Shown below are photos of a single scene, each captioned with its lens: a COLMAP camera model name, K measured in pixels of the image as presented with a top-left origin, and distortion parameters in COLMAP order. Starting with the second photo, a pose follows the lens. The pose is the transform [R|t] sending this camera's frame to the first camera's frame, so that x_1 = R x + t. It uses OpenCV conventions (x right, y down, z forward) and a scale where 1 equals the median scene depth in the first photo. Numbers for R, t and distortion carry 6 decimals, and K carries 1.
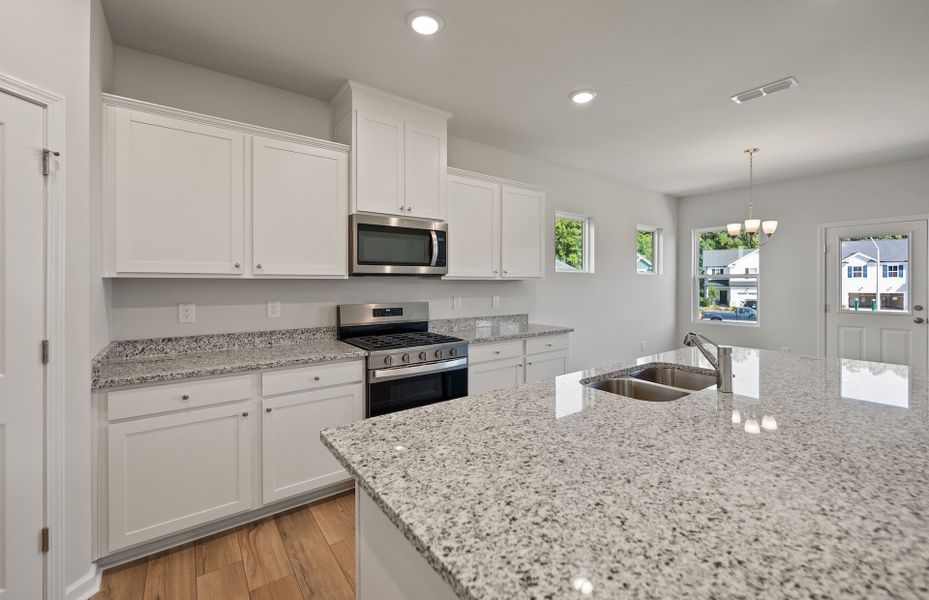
lens RADIAL K [[381.8, 0, 468.1], [0, 381.8, 284.5], [0, 0, 1]] dist [-0.002186, 0.000213]
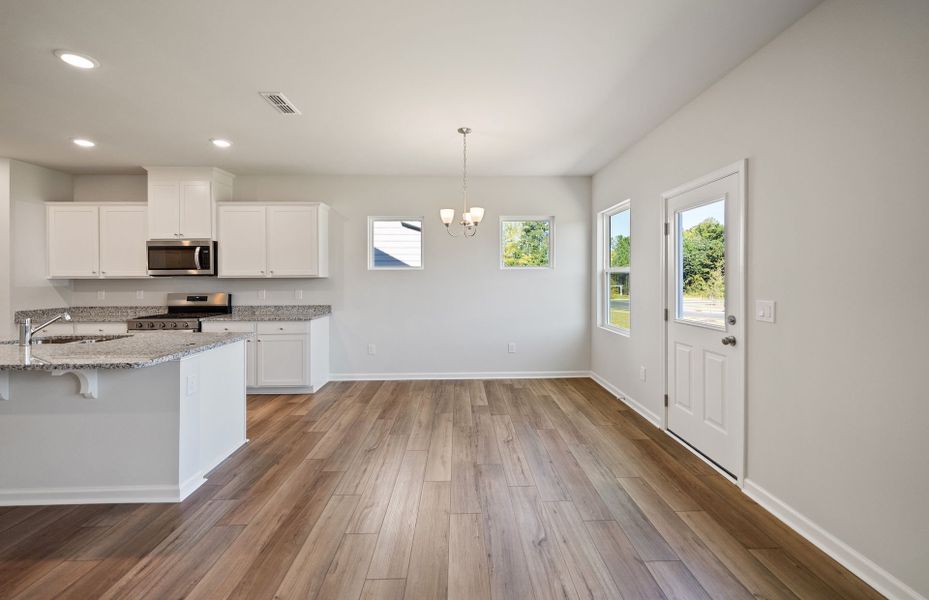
lens RADIAL K [[367.1, 0, 466.9], [0, 367.1, 280.2], [0, 0, 1]] dist [-0.002713, 0.000533]
pose [[0.821874, -0.001971, -0.569666, 1.706781], [0.001980, 0.999998, -0.000603, -0.001850], [0.569666, -0.000632, 0.821876, 0.416817]]
